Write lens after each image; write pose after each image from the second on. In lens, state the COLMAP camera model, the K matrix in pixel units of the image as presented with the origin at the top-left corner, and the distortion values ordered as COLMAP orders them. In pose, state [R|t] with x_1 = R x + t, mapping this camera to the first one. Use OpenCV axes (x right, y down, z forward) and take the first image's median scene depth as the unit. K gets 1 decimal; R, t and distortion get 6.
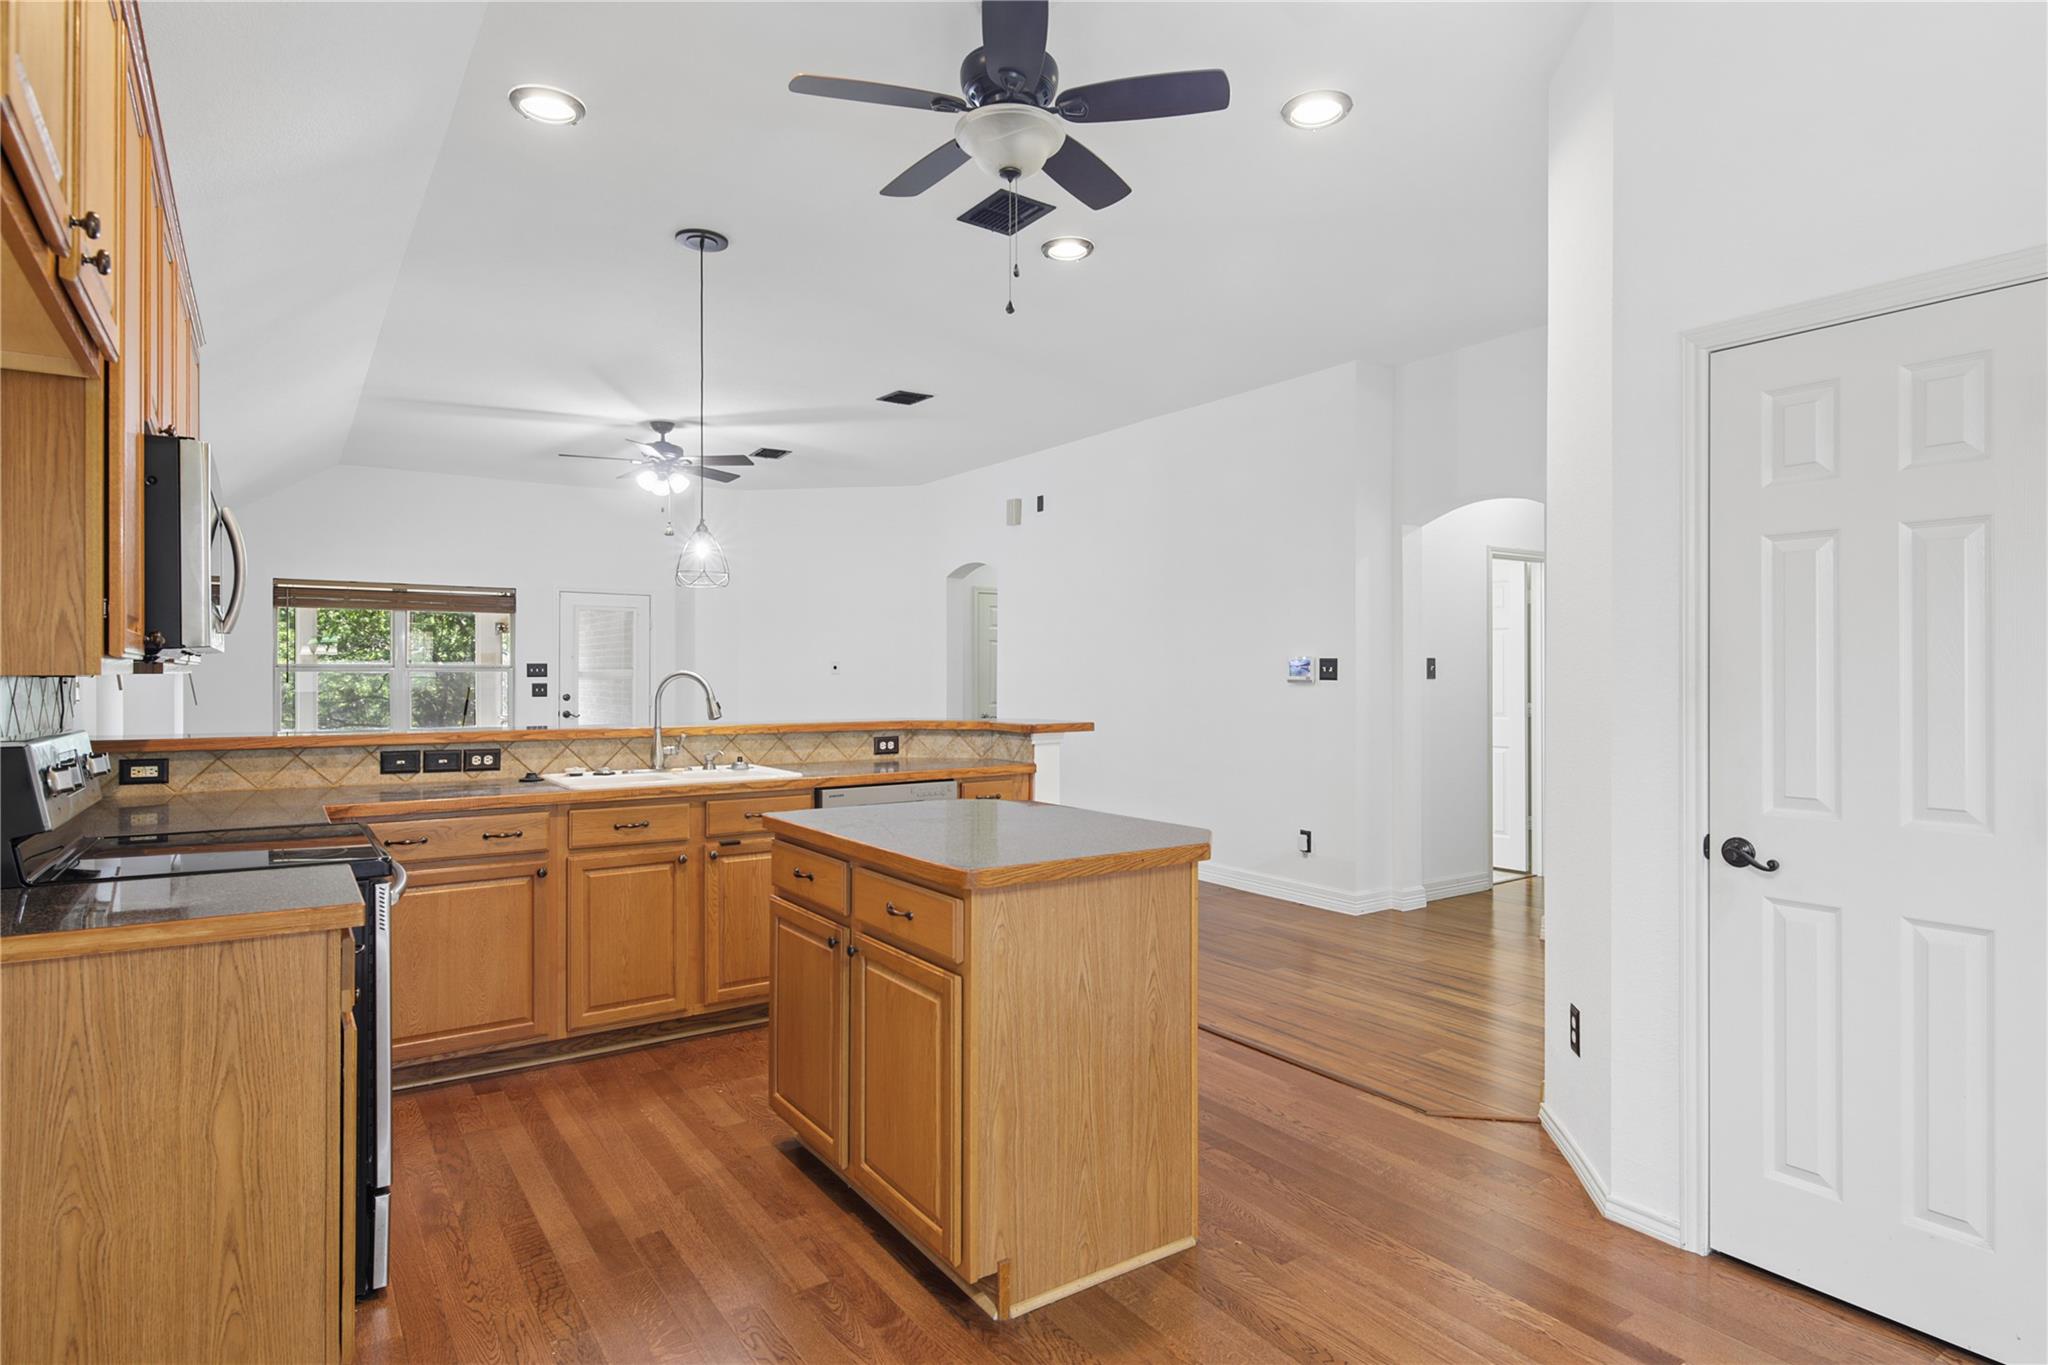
lens RADIAL K [[1099.8, 0, 1039.7], [0, 1099.8, 674.2], [0, 0, 1]] dist [0.001429, 0.000857]
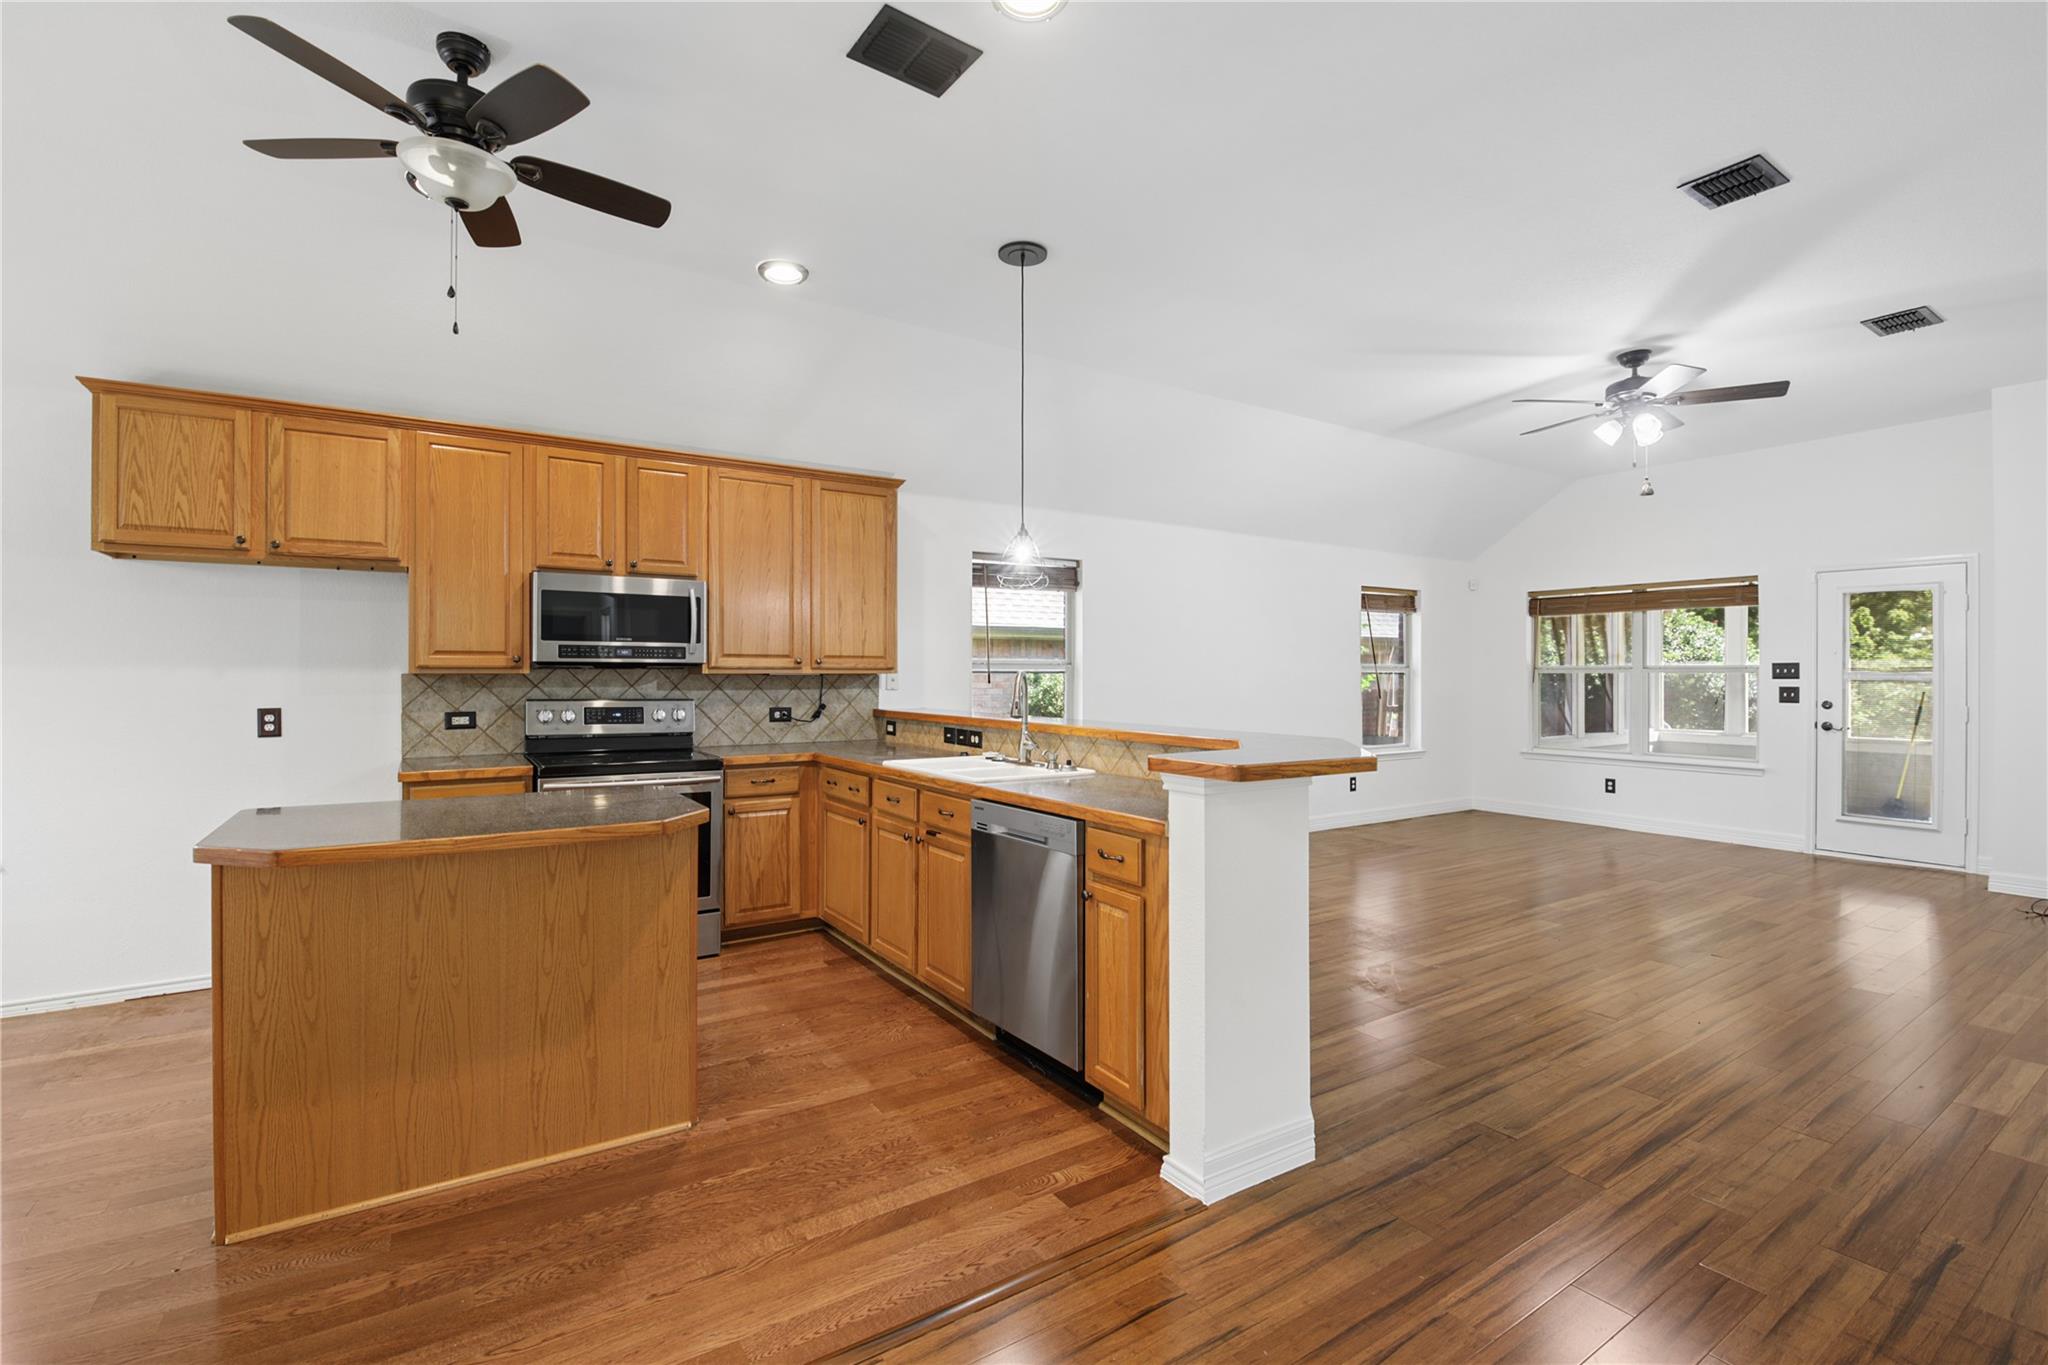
lens RADIAL K [[917.3, 0, 1040.2], [0, 917.3, 682.0], [0, 0, 1]] dist [-0.005029, -0.001321]
pose [[-0.016754, 0.009042, -0.999819, 0.385726], [-0.002200, 0.999956, 0.009080, -0.000332], [0.999857, 0.002352, -0.016733, 0.721946]]
